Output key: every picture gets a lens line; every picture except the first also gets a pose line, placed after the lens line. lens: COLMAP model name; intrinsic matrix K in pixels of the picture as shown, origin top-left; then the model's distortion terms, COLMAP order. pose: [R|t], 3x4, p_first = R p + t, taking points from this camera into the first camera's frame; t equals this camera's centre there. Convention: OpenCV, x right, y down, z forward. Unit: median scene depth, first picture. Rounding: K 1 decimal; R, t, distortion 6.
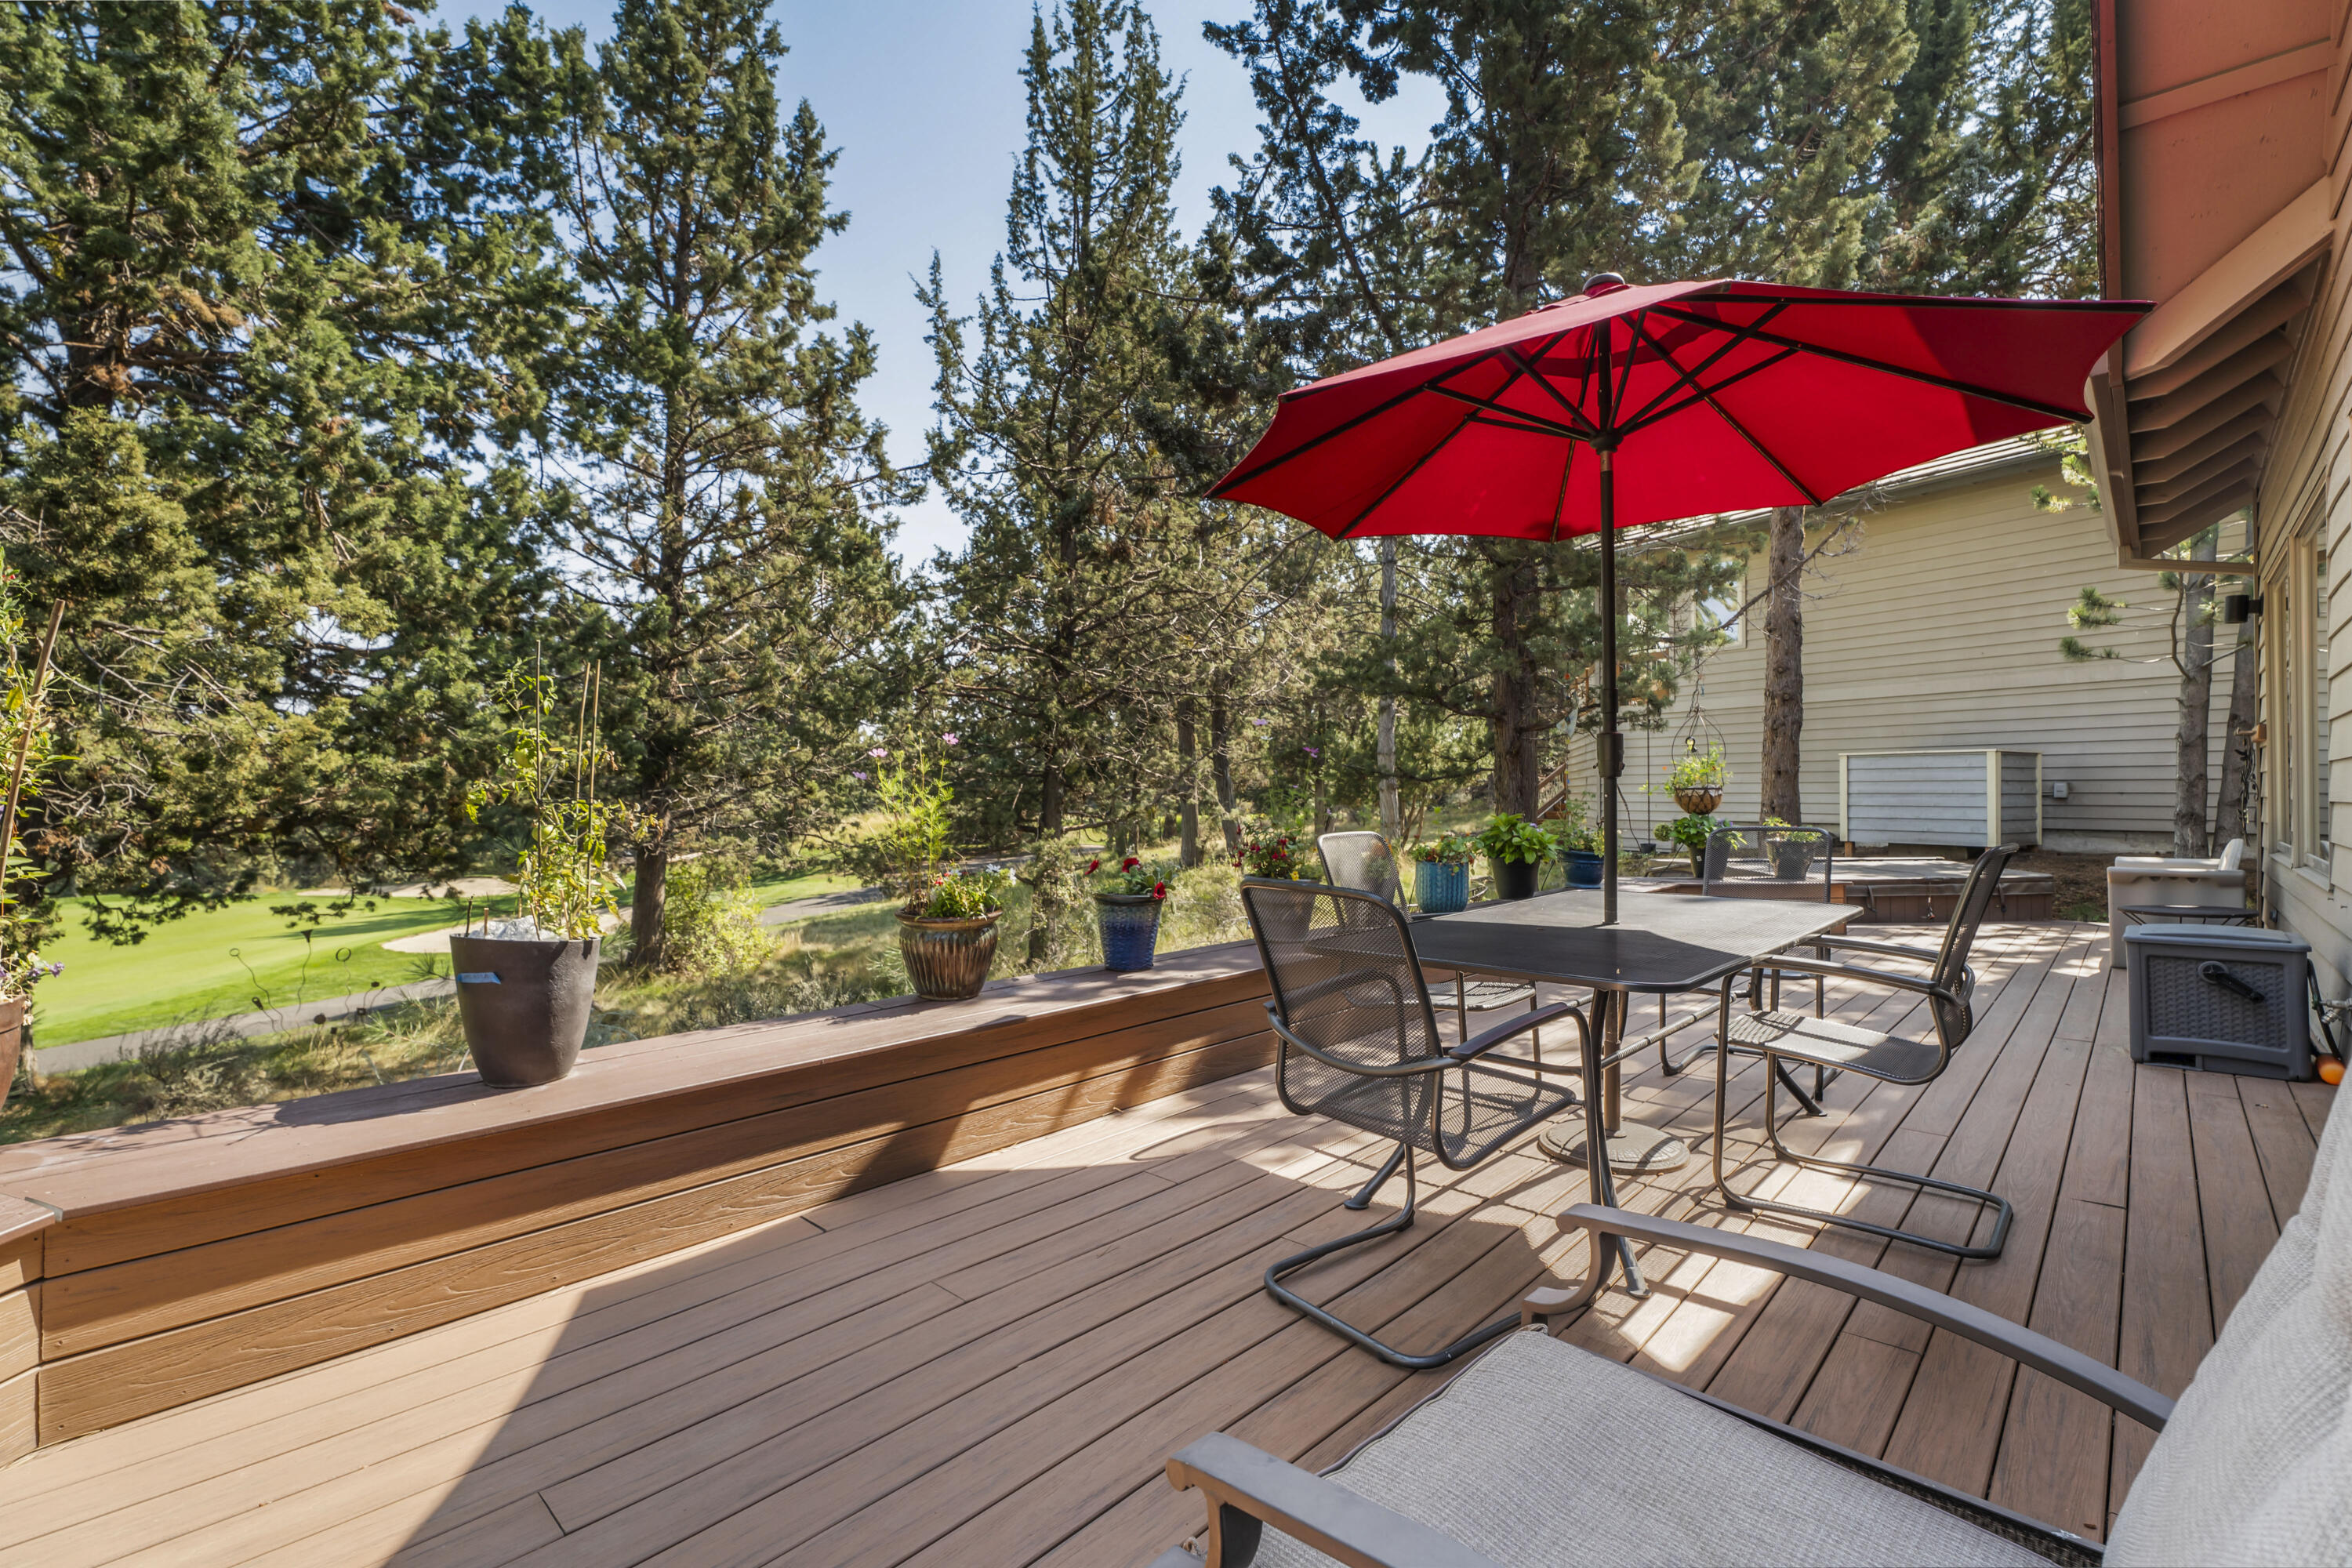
lens RADIAL K [[1083.2, 0, 1170.7], [0, 1083.2, 782.9], [0, 0, 1]] dist [0.000385, 0.000215]
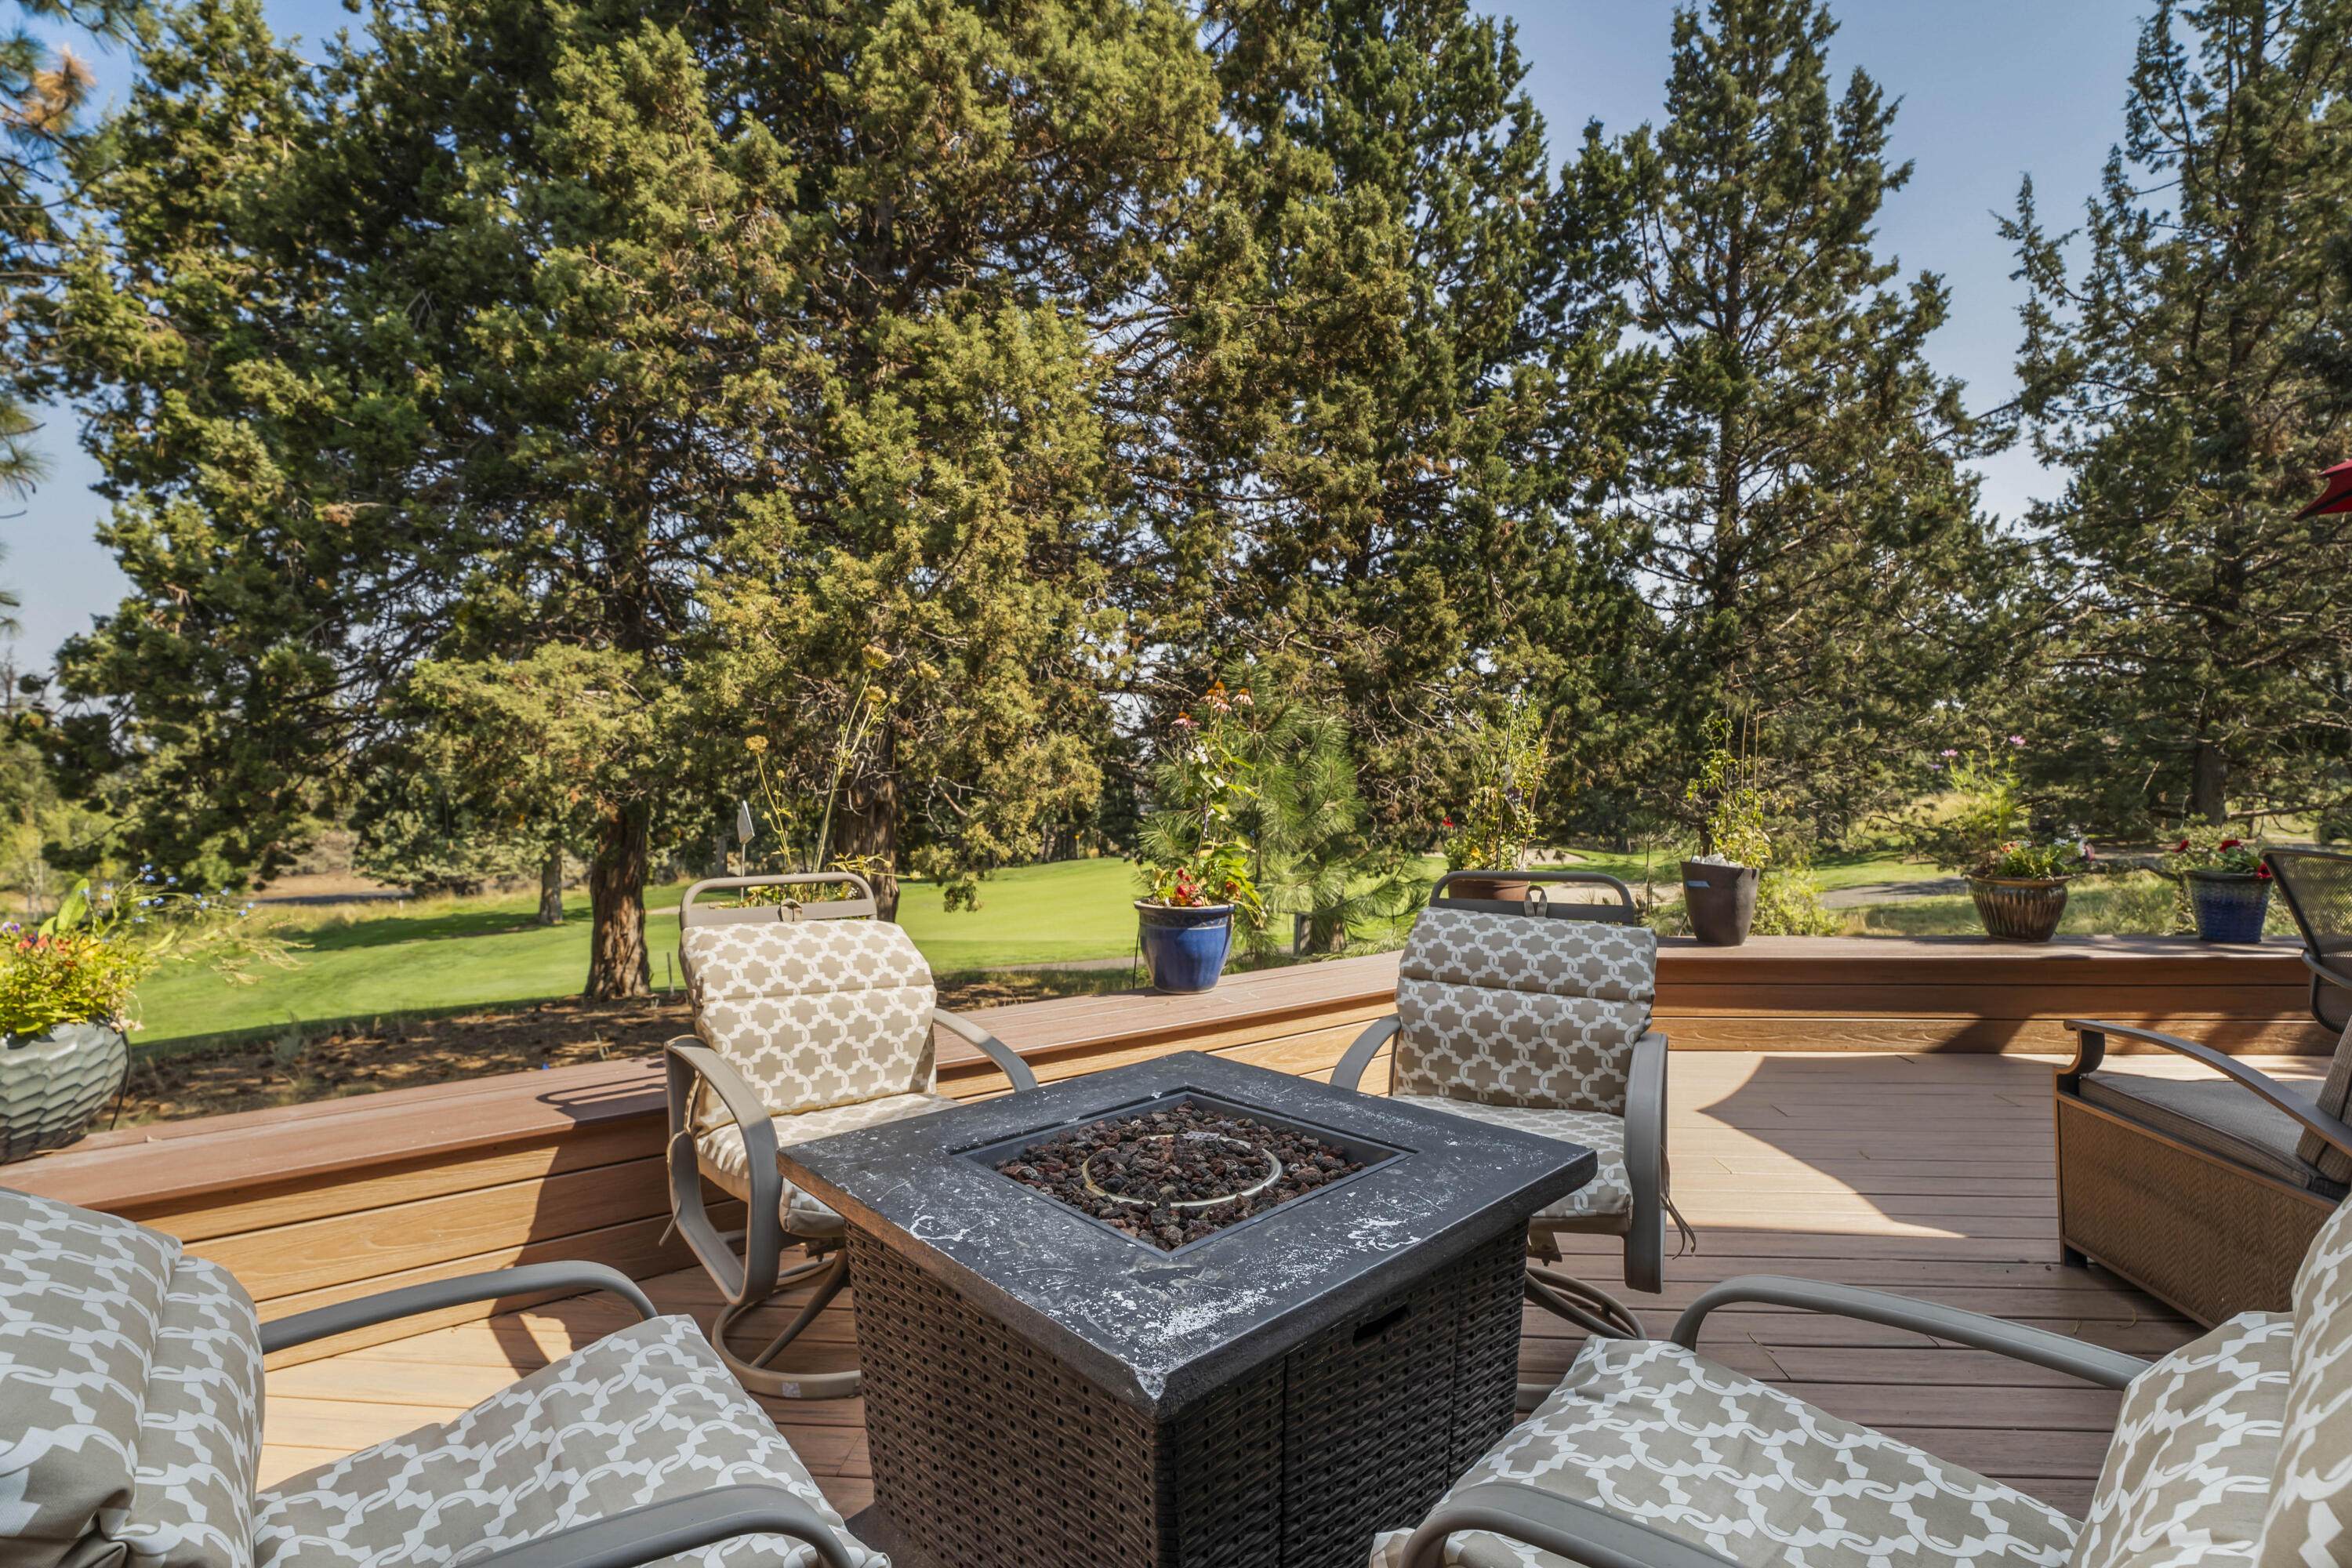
lens RADIAL K [[1083.2, 0, 1170.7], [0, 1083.2, 782.9], [0, 0, 1]] dist [0.000385, 0.000215]
pose [[0.626742, -0.005847, -0.779205, 0.037518], [0.020367, 0.999753, 0.008879, -0.004627], [0.778961, -0.021434, 0.626706, -0.131274]]
